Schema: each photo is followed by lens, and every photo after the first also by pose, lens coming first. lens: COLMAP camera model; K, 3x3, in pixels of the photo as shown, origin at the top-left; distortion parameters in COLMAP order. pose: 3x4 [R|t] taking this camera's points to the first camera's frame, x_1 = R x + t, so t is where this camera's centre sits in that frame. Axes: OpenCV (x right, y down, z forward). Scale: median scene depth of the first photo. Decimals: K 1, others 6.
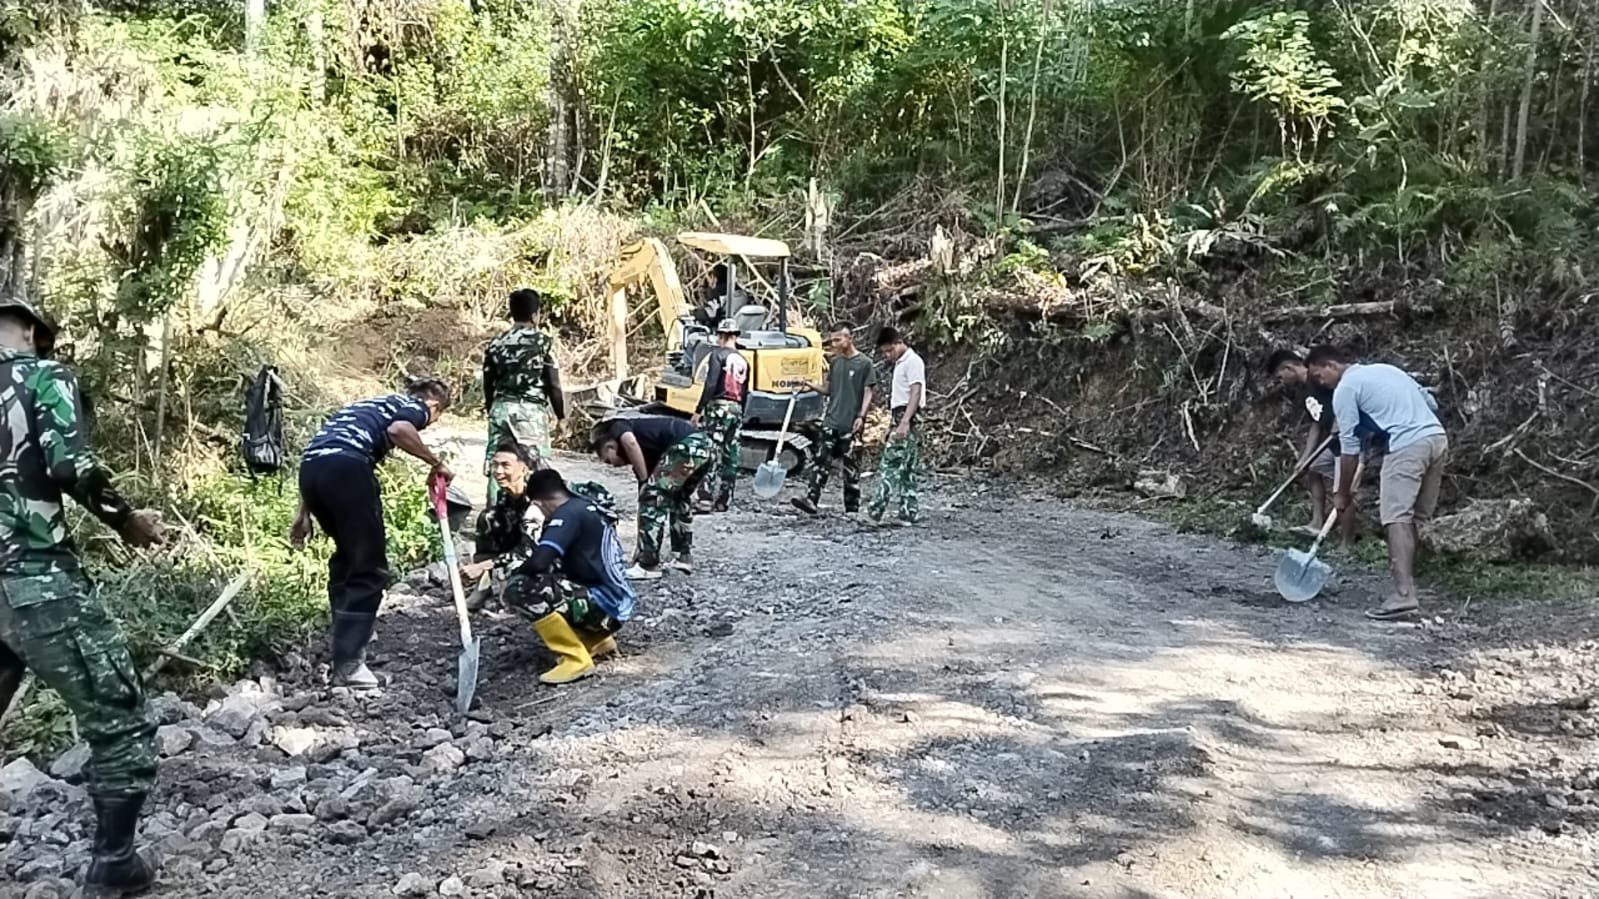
lens RADIAL K [[1329.2, 0, 799.5], [0, 1329.2, 449.5], [0, 0, 1]] dist [0.159747, -0.349295]
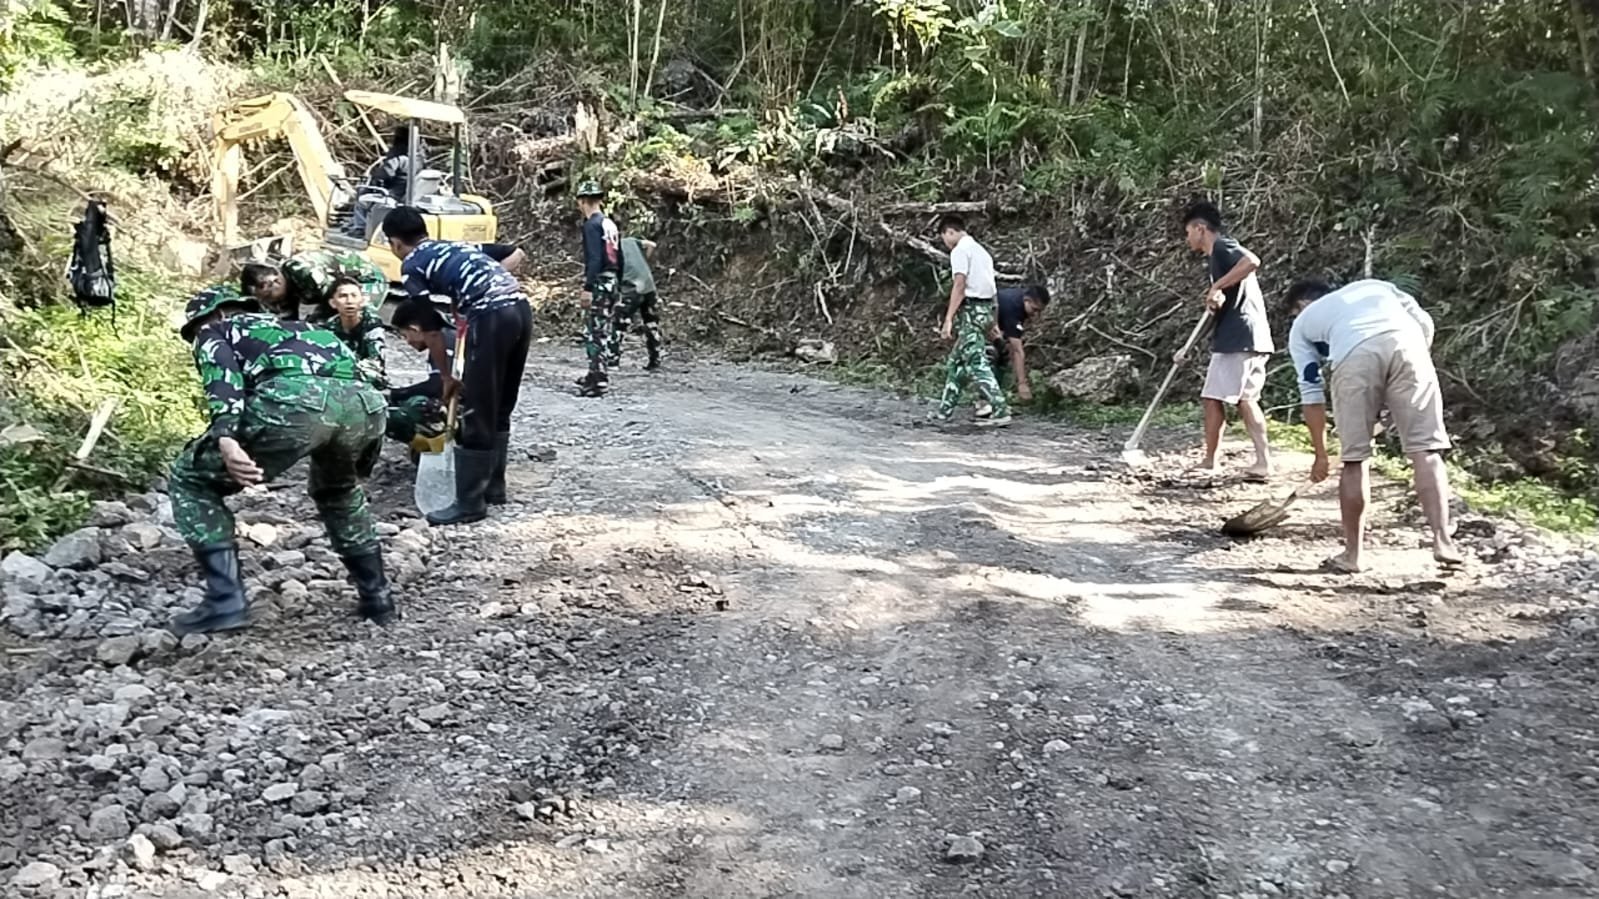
lens RADIAL K [[1329.2, 0, 799.5], [0, 1329.2, 449.5], [0, 0, 1]] dist [0.159747, -0.349295]
pose [[0.942774, -0.009875, 0.333288, -0.096672], [-0.018072, 0.996579, 0.080649, 0.013582], [-0.332944, -0.082057, 0.939370, -0.062381]]
